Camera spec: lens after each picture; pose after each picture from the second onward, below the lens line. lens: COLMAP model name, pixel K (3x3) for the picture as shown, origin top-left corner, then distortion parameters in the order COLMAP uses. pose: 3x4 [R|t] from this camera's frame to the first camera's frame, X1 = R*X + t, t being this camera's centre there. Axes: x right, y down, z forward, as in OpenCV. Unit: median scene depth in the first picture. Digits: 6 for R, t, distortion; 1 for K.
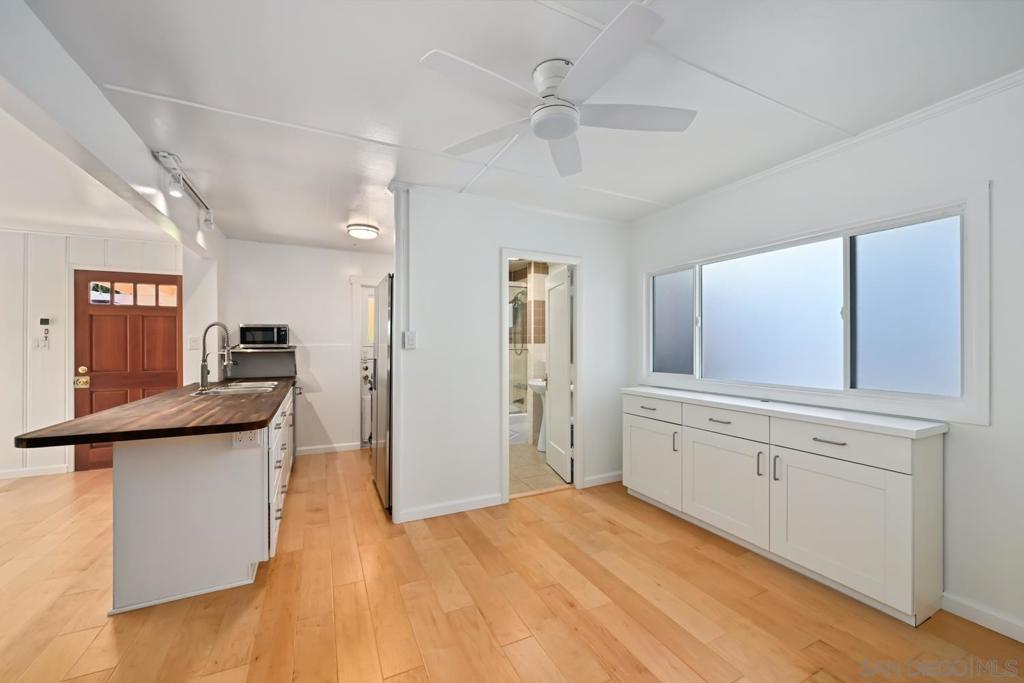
lens RADIAL K [[403.4, 0, 520.1], [0, 403.4, 344.3], [0, 0, 1]] dist [-0.000120, -0.000801]
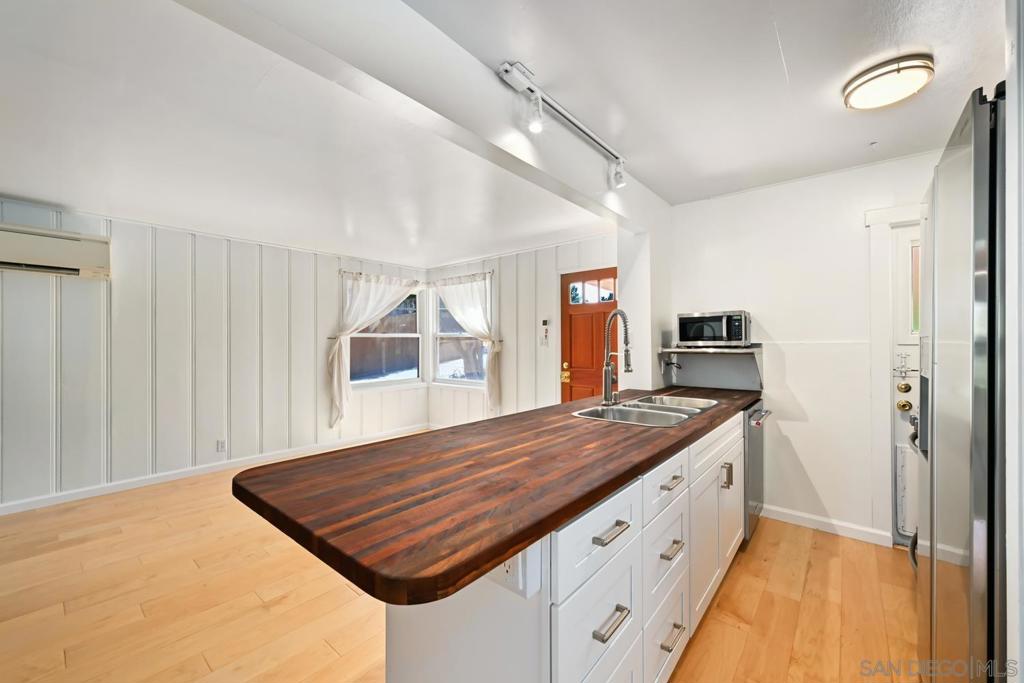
lens RADIAL K [[403.4, 0, 513.8], [0, 403.4, 339.7], [0, 0, 1]] dist [-0.000120, -0.000801]
pose [[0.402995, -0.008570, -0.915162, -0.146341], [0.004947, 0.999962, -0.007185, 0.000823], [0.915189, -0.001632, 0.403022, 0.433386]]
